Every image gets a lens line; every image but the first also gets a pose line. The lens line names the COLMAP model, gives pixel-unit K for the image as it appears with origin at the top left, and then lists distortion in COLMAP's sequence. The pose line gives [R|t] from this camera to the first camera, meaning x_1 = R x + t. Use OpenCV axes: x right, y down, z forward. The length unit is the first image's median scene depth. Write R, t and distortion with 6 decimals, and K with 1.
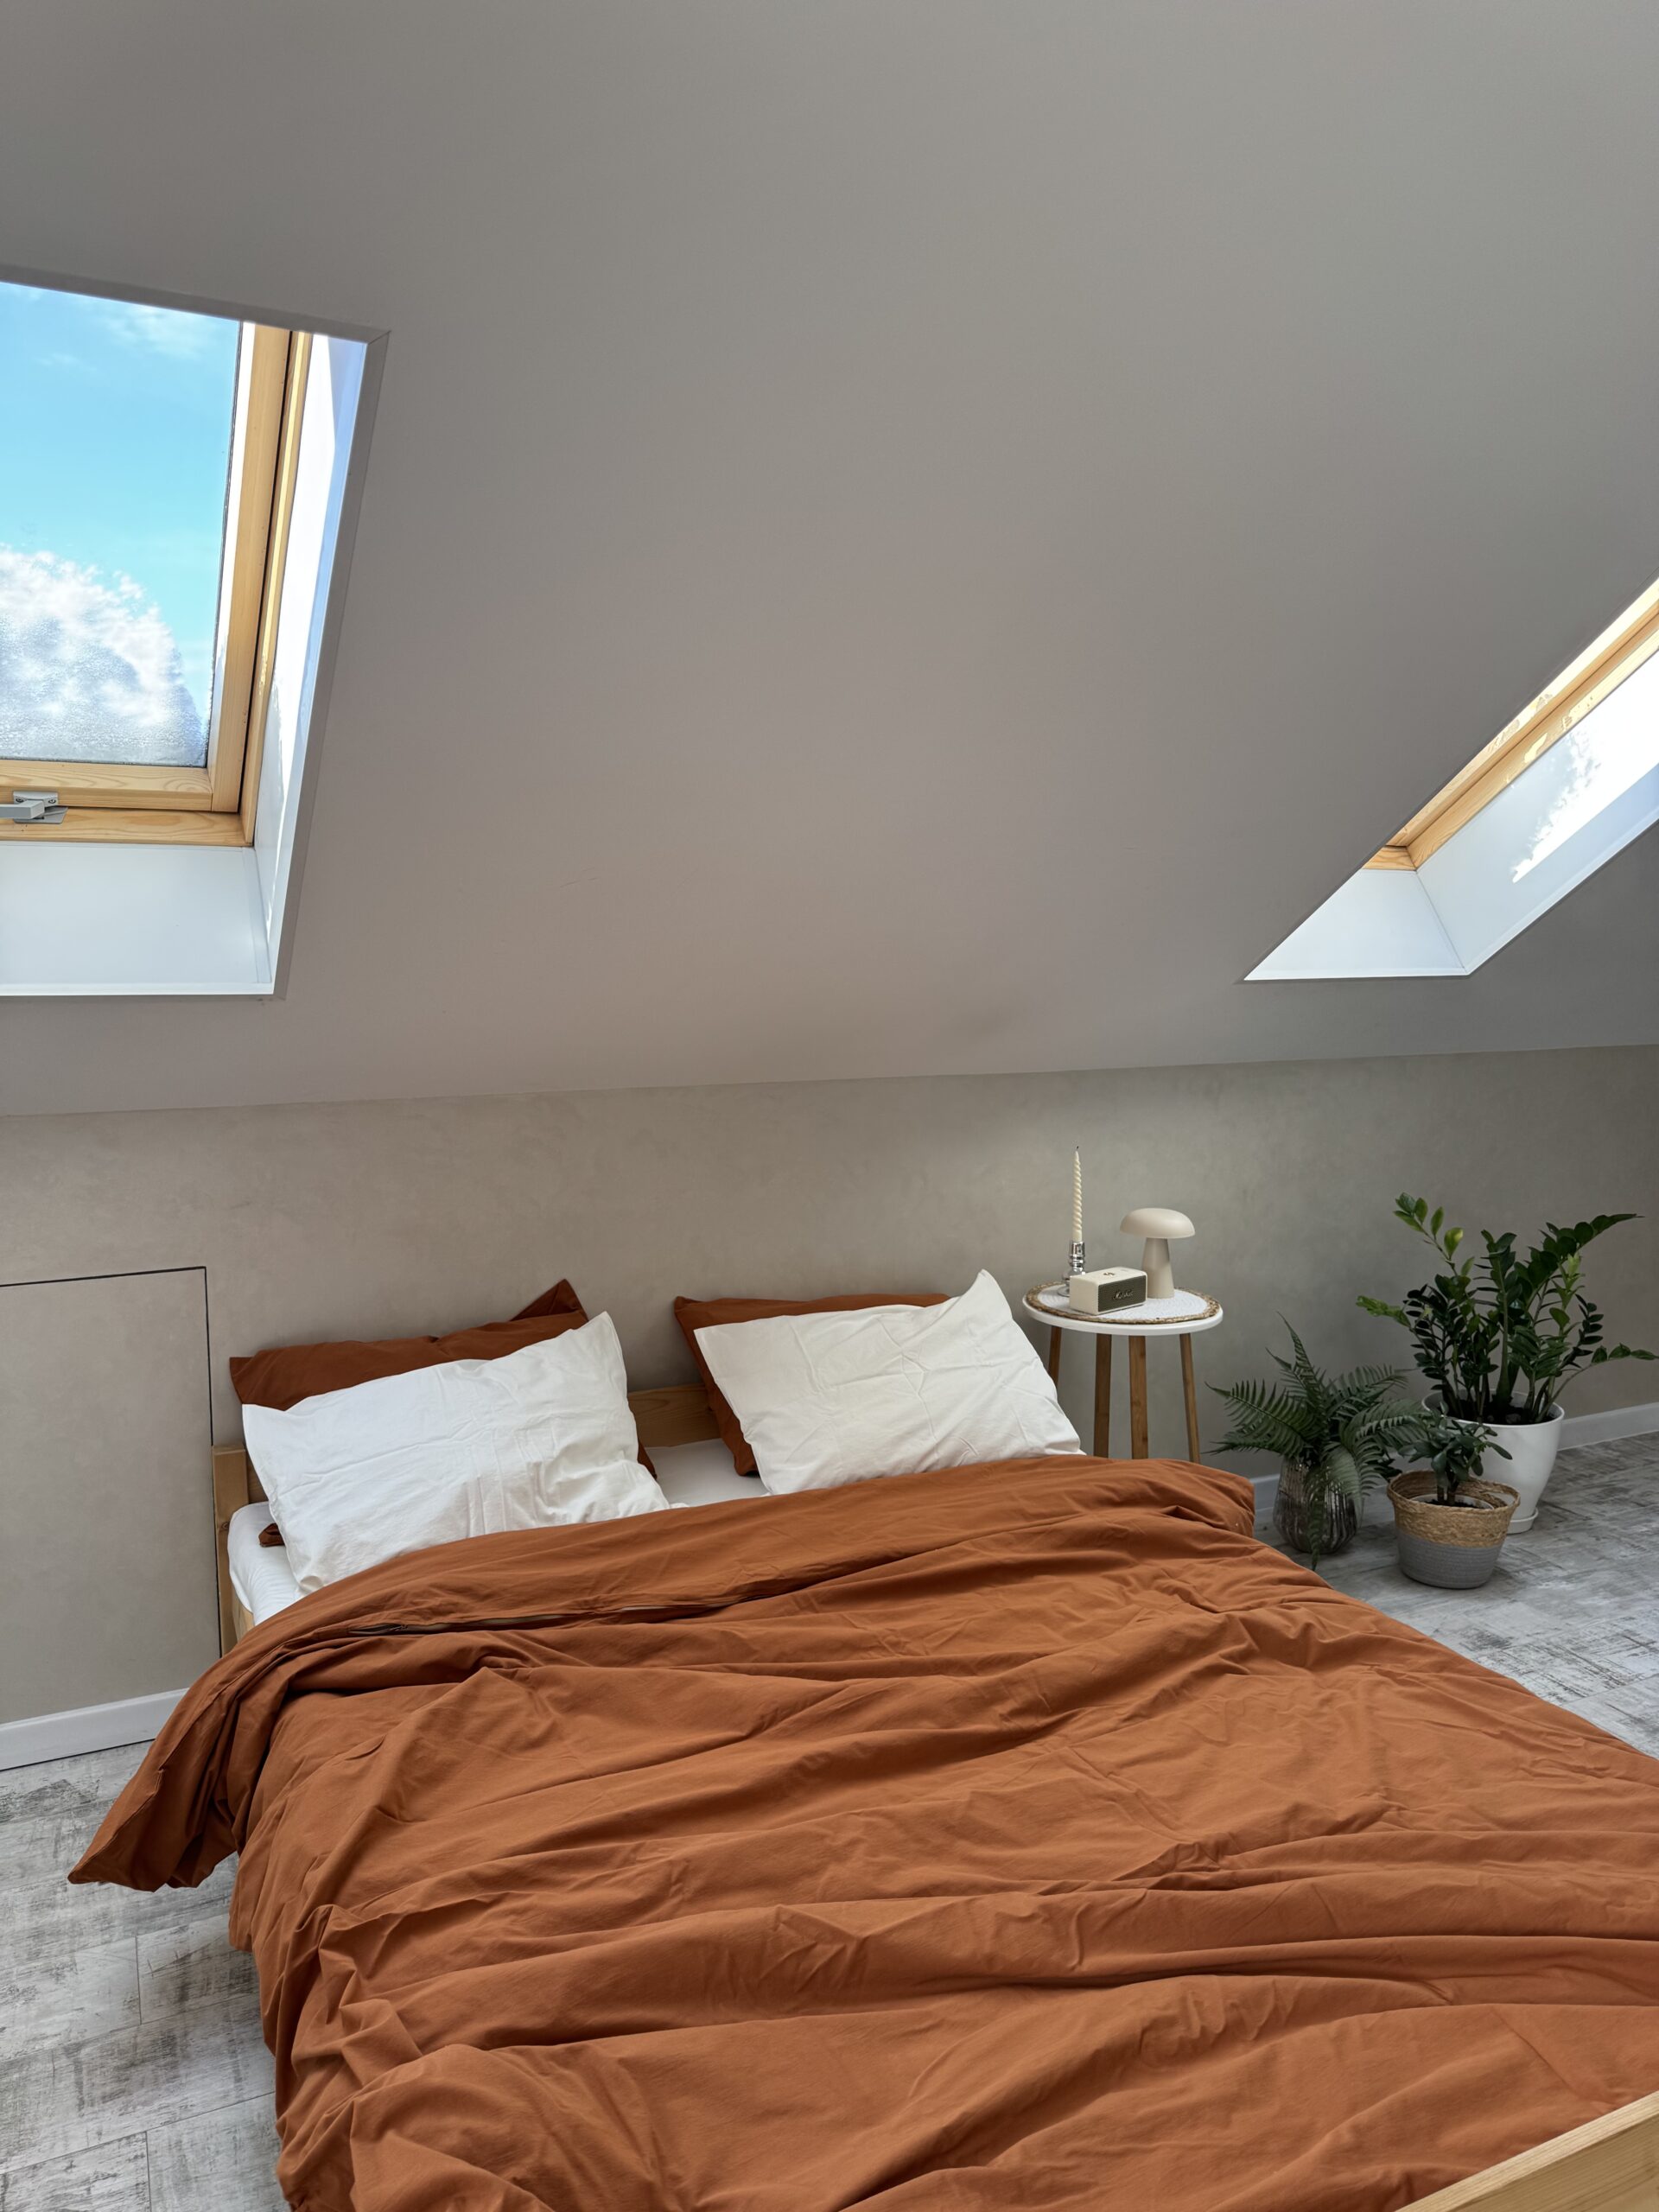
lens RADIAL K [[1552.6, 0, 814.4], [0, 1552.6, 1100.1], [0, 0, 1]] dist [0.072625, -0.080534]
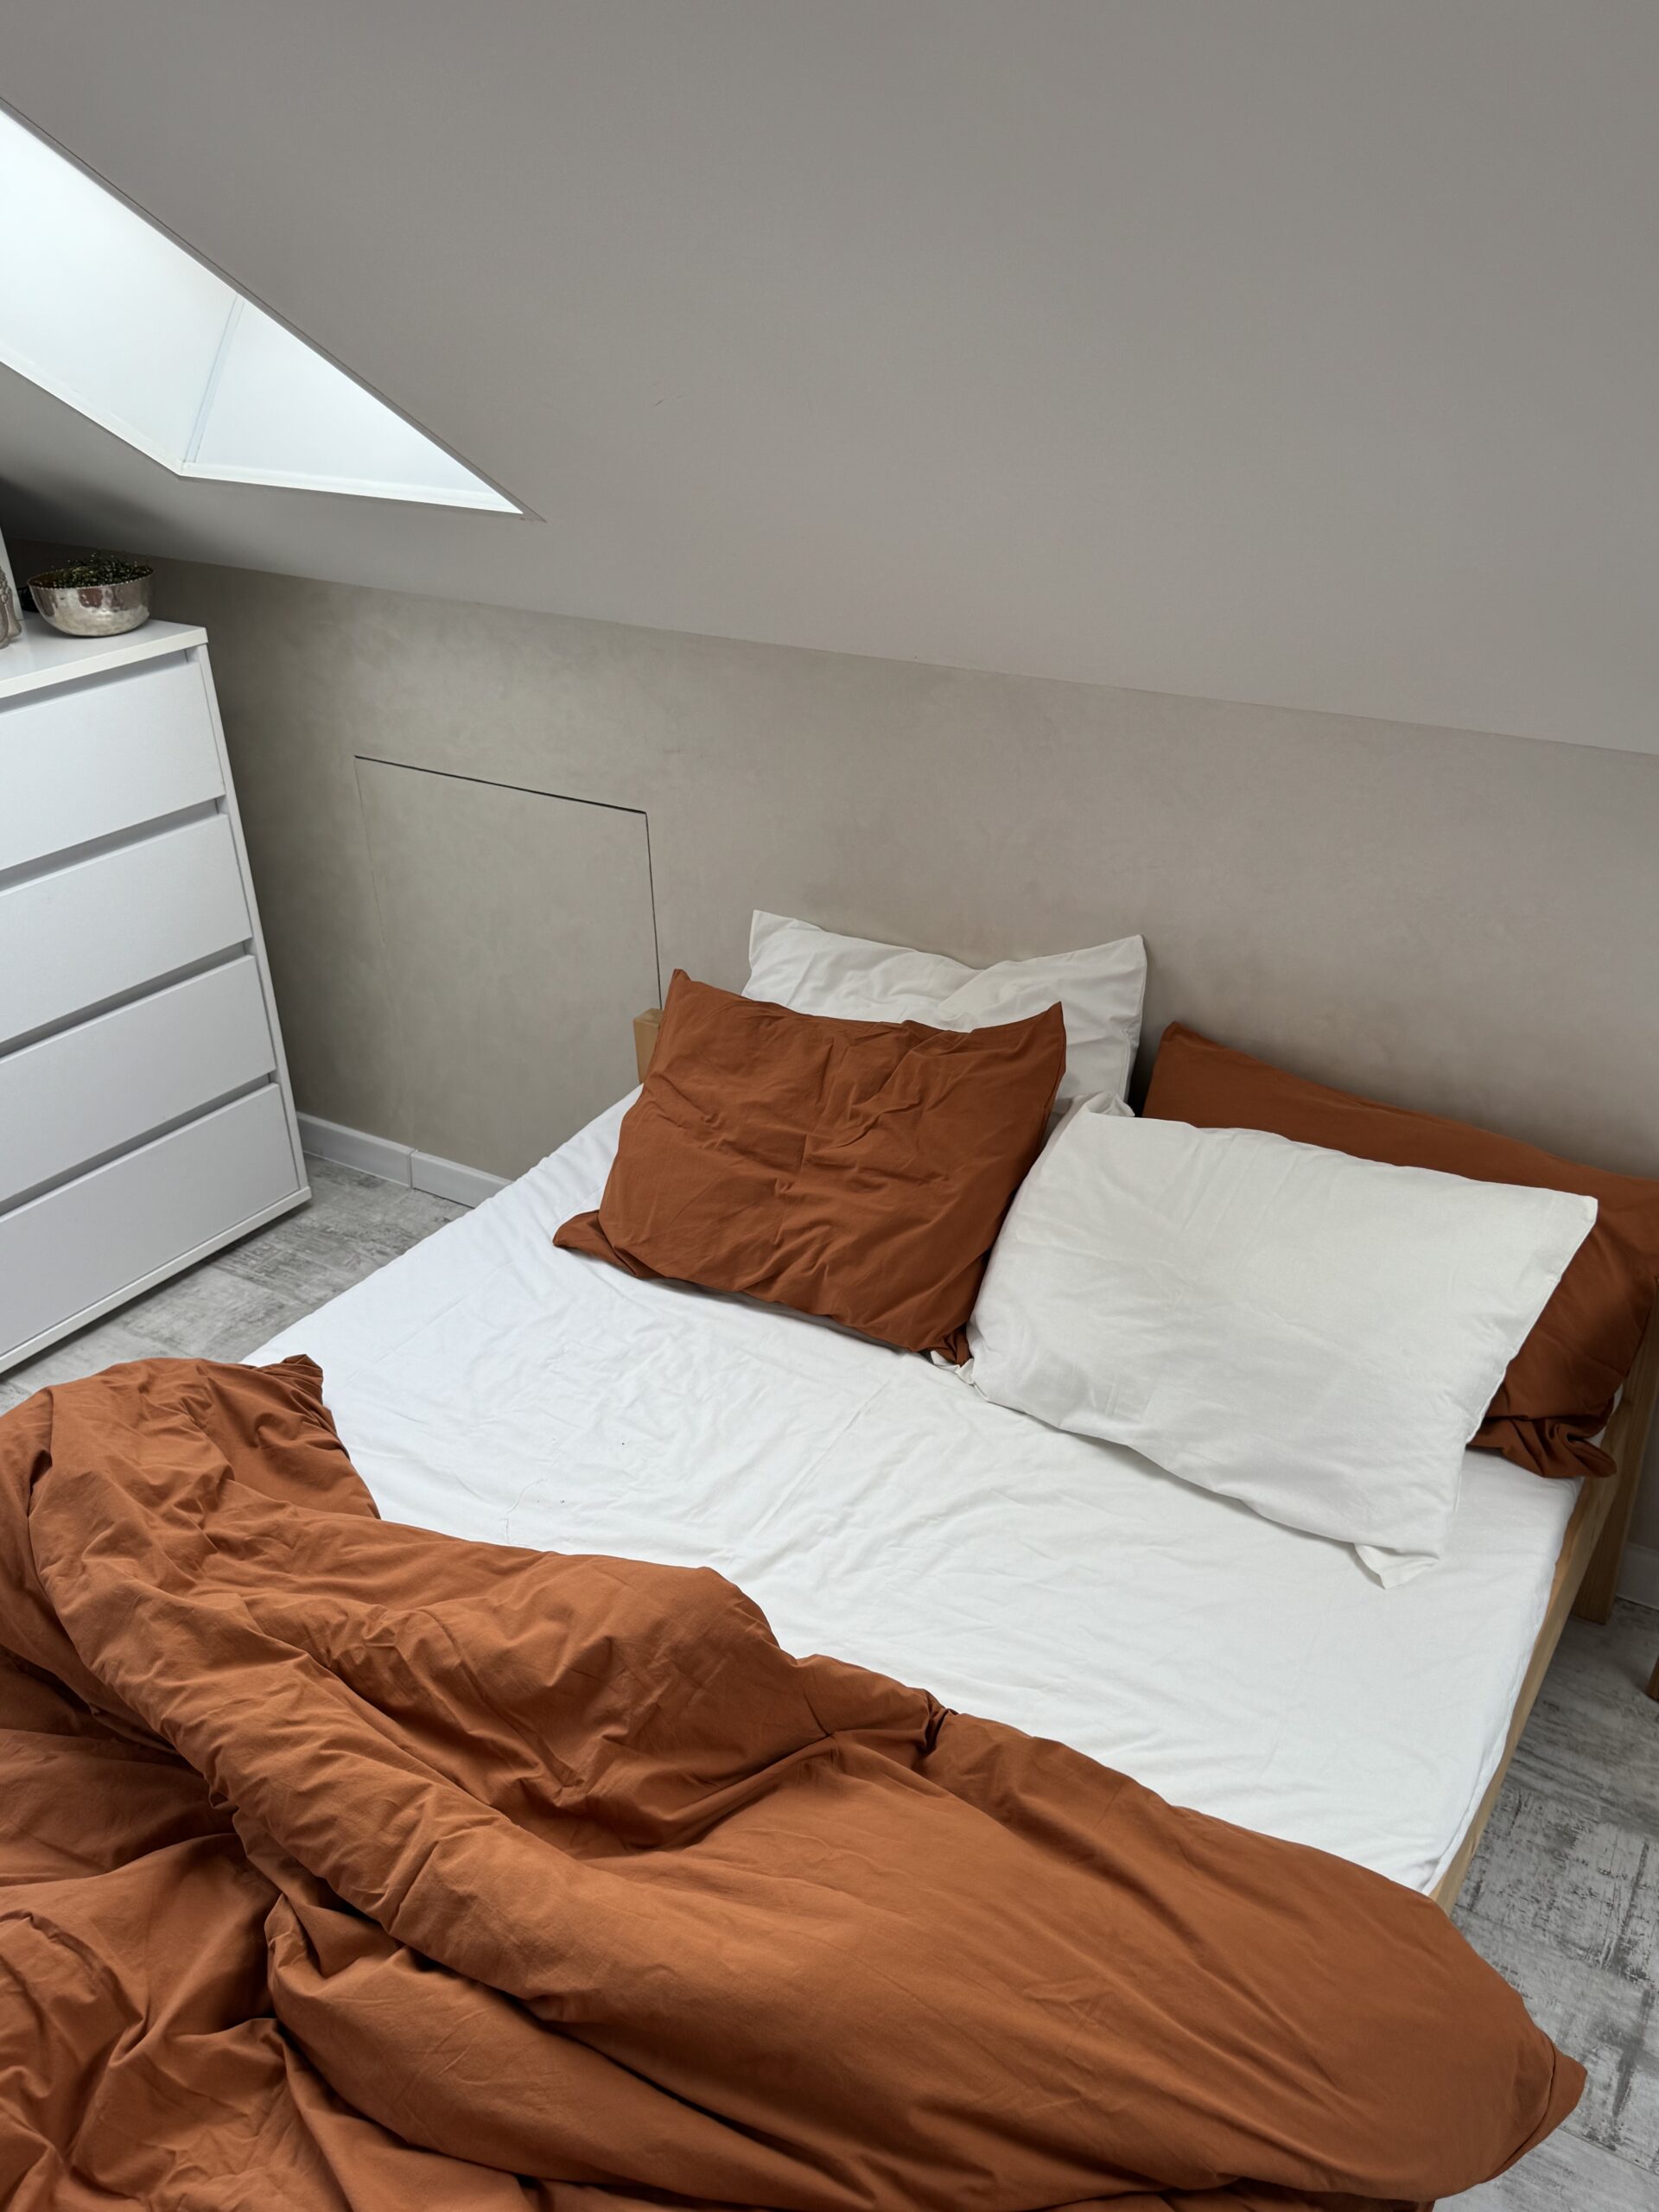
lens RADIAL K [[1812.2, 0, 833.6], [0, 1812.2, 1126.4], [0, 0, 1]] dist [0.092093, -0.121533]
pose [[0.532981, 0.393217, -0.749207, 0.463416], [-0.059796, 0.900745, 0.430212, -0.165171], [0.844012, -0.184495, 0.503593, 0.514418]]
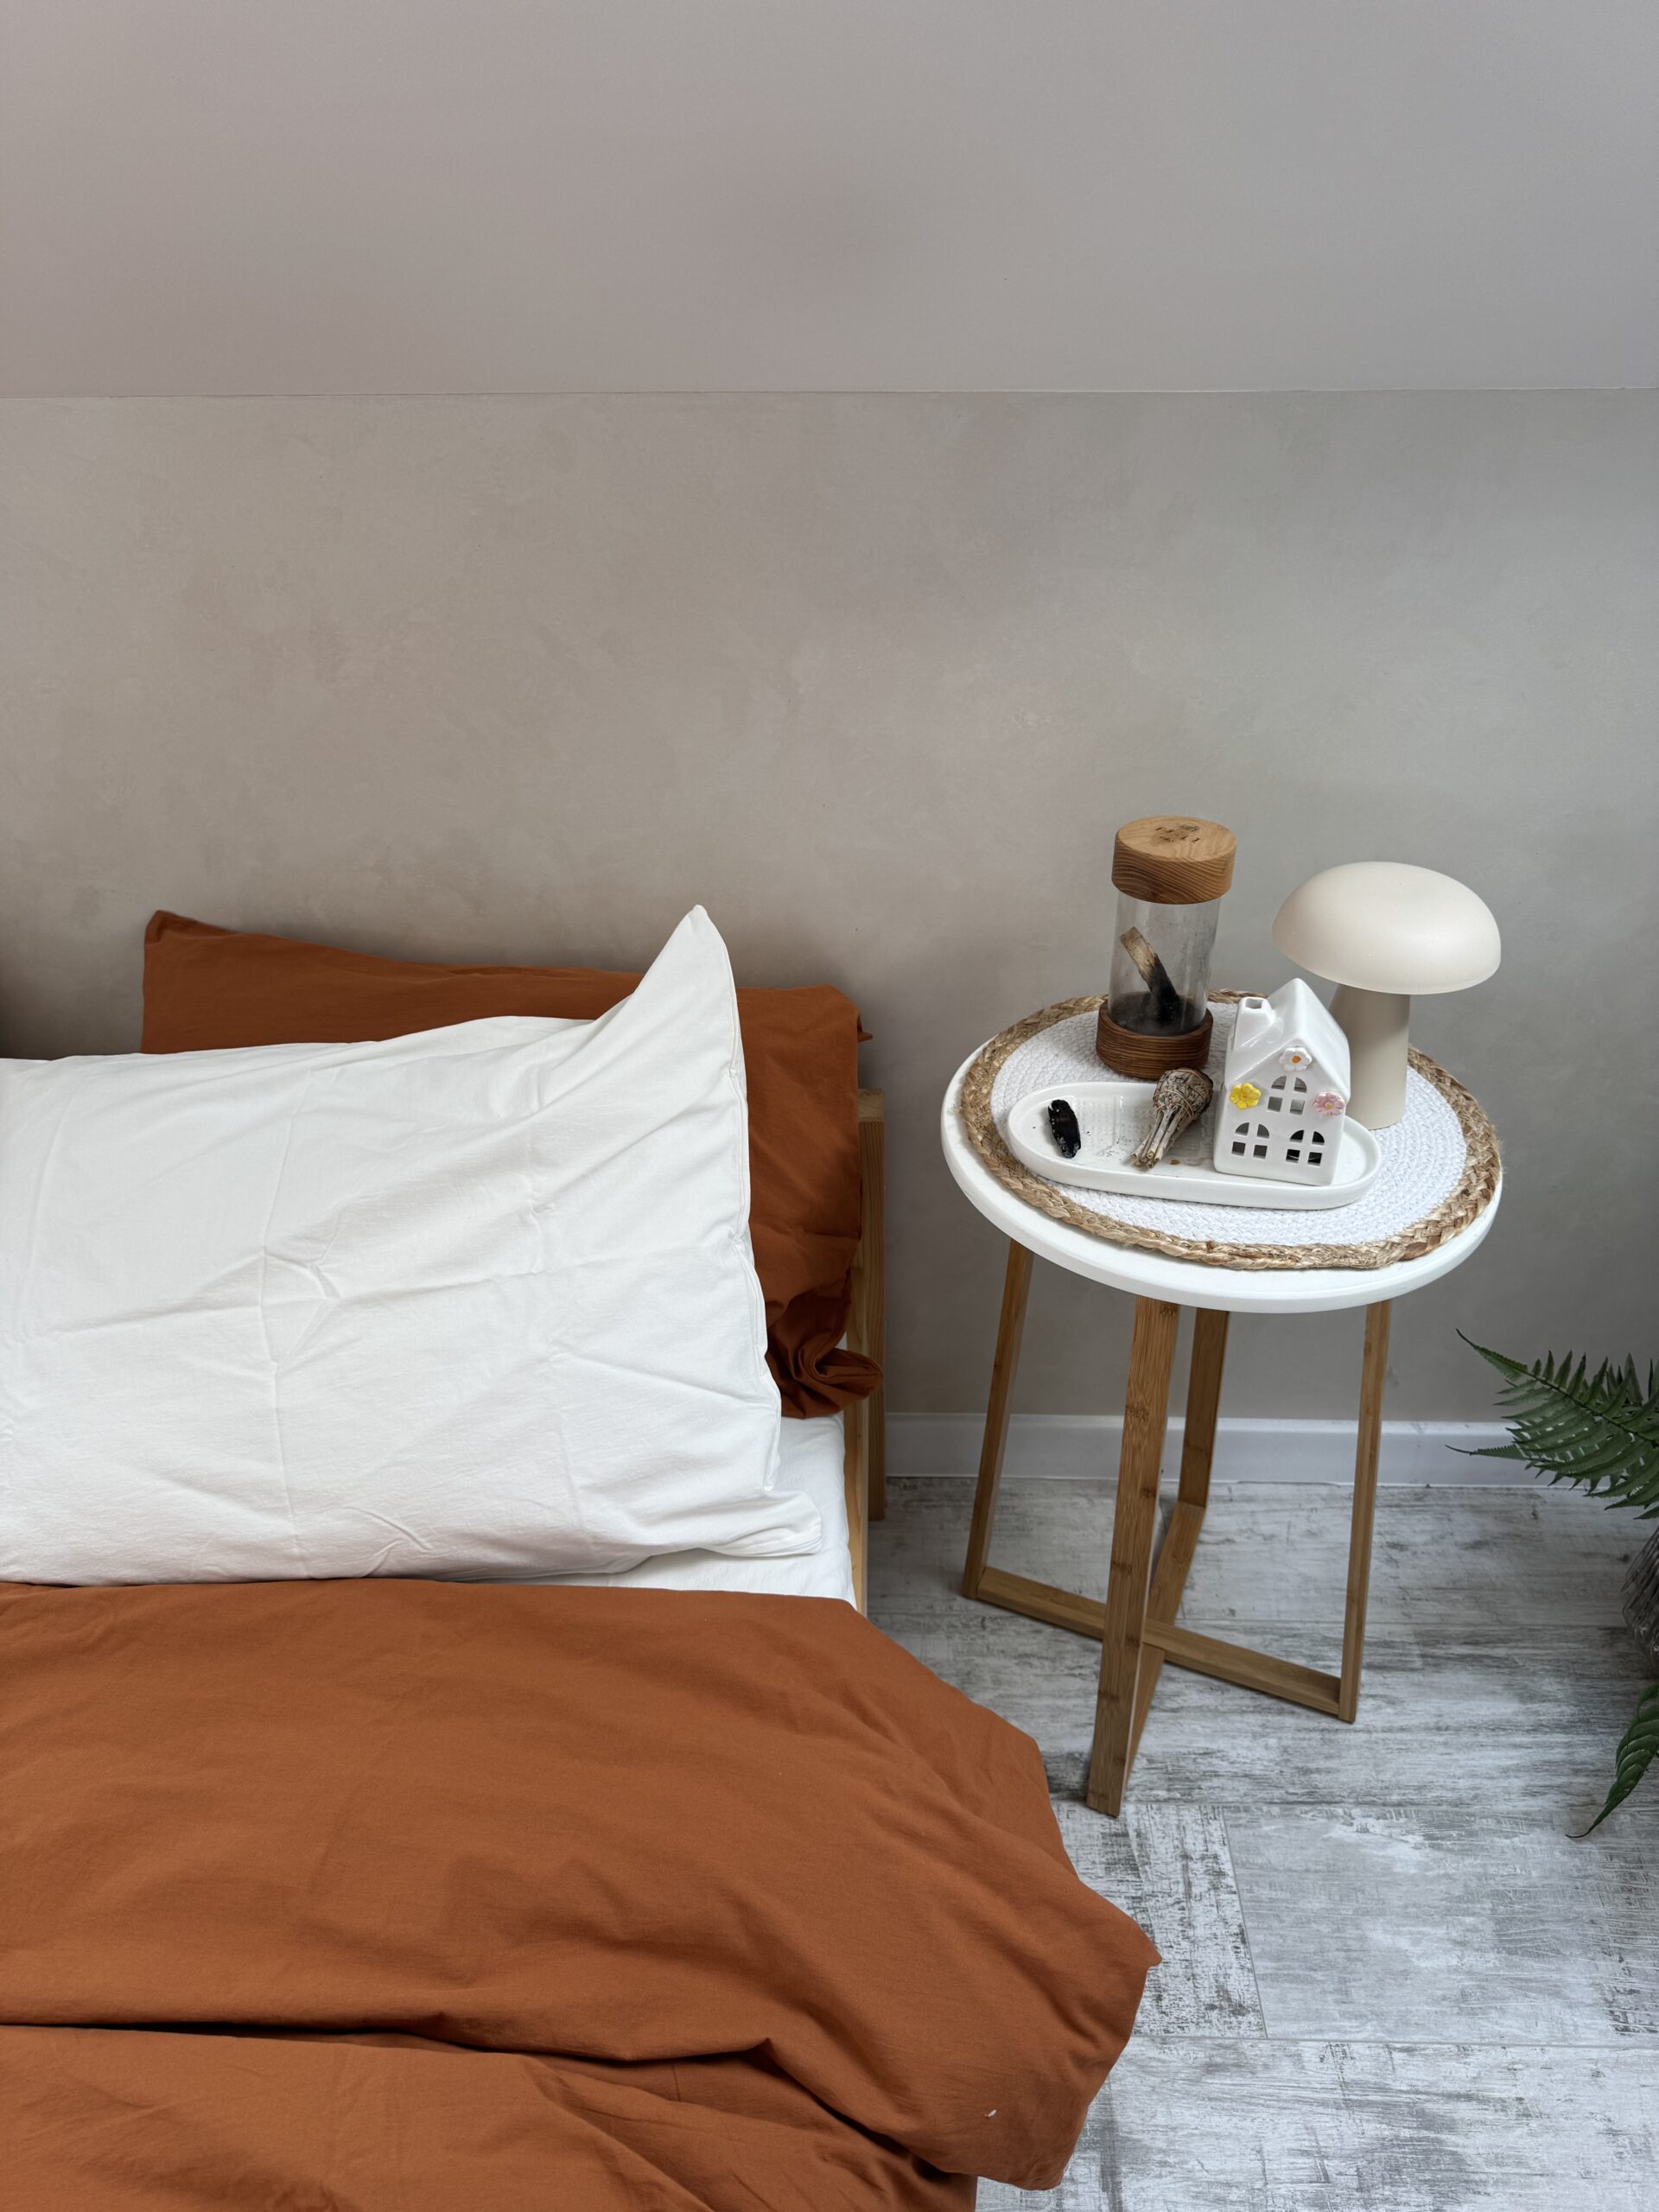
lens RADIAL K [[1552.6, 0, 849.6], [0, 1552.6, 1097.2], [0, 0, 1]] dist [0.072625, -0.080534]
pose [[0.894179, 0.231449, -0.383244, 0.294043], [-0.036117, 0.890509, 0.453530, -0.041937], [0.446251, -0.391695, 0.804634, 0.757252]]
